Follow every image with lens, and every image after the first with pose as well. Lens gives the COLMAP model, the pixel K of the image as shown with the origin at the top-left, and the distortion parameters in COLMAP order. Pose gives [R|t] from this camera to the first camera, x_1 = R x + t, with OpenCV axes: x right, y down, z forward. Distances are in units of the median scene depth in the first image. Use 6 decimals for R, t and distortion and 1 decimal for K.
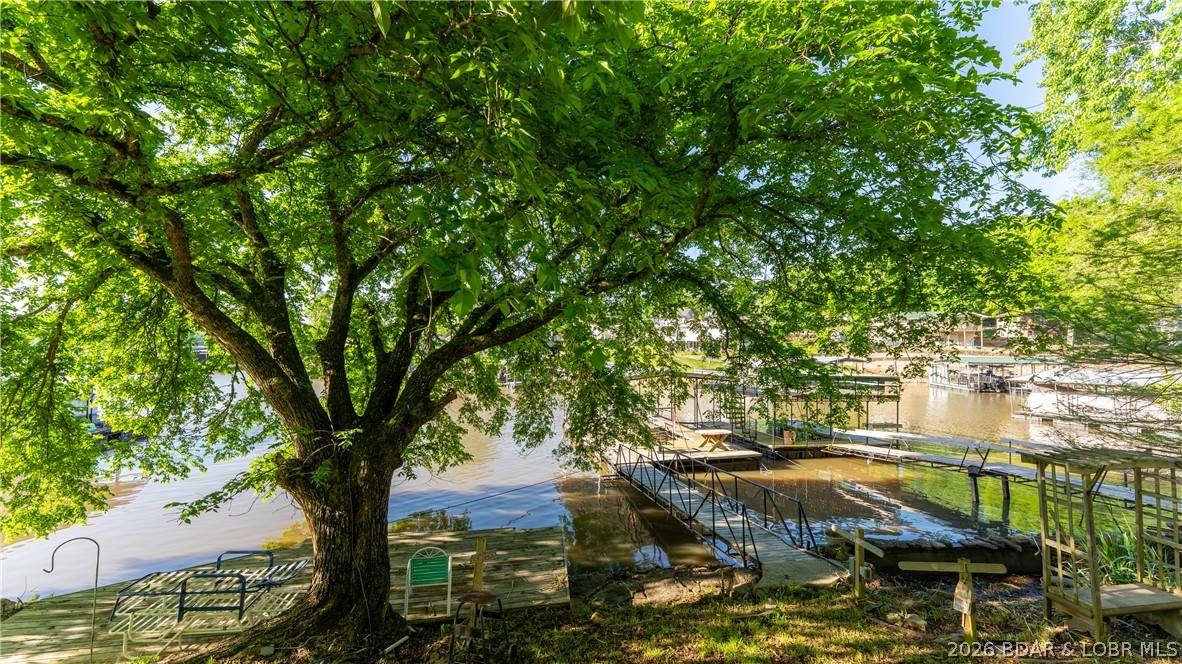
lens RADIAL K [[493.7, 0, 584.4], [0, 493.7, 318.4], [0, 0, 1]] dist [-0.000256, 0.000626]
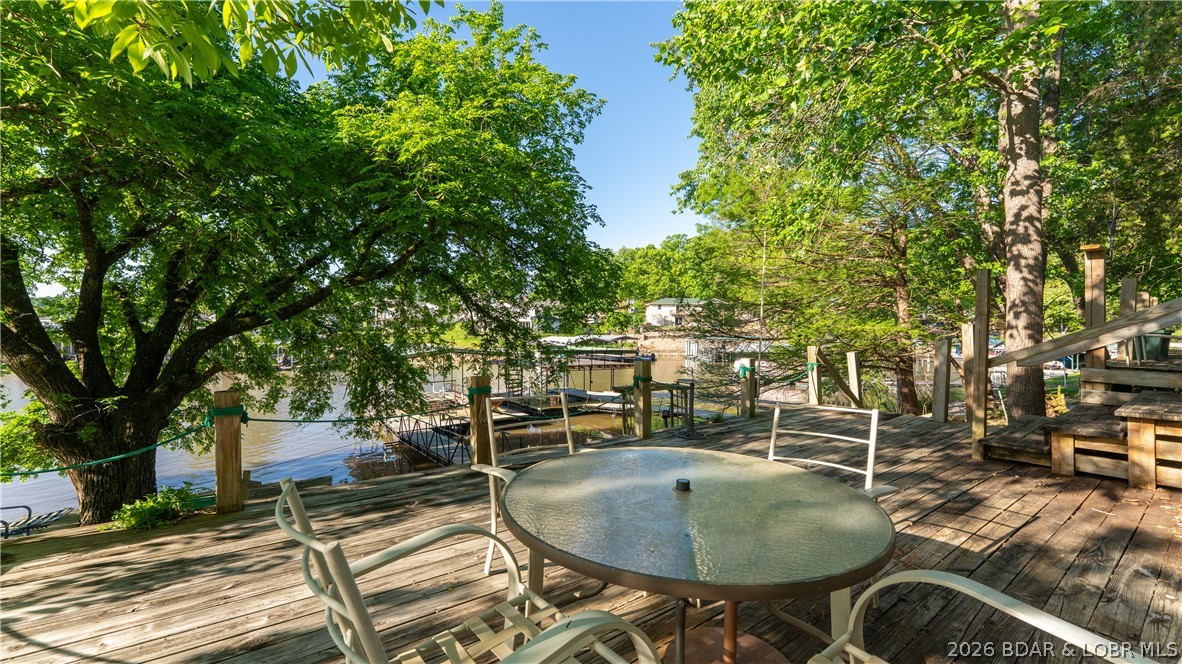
lens RADIAL K [[475.3, 0, 583.9], [0, 475.3, 326.7], [0, 0, 1]] dist [-0.008686, 0.000189]
pose [[0.922298, -0.000395, 0.386480, 0.044522], [-0.021554, 0.998391, 0.052456, -0.008950], [-0.385878, -0.056711, 0.920805, -0.161191]]
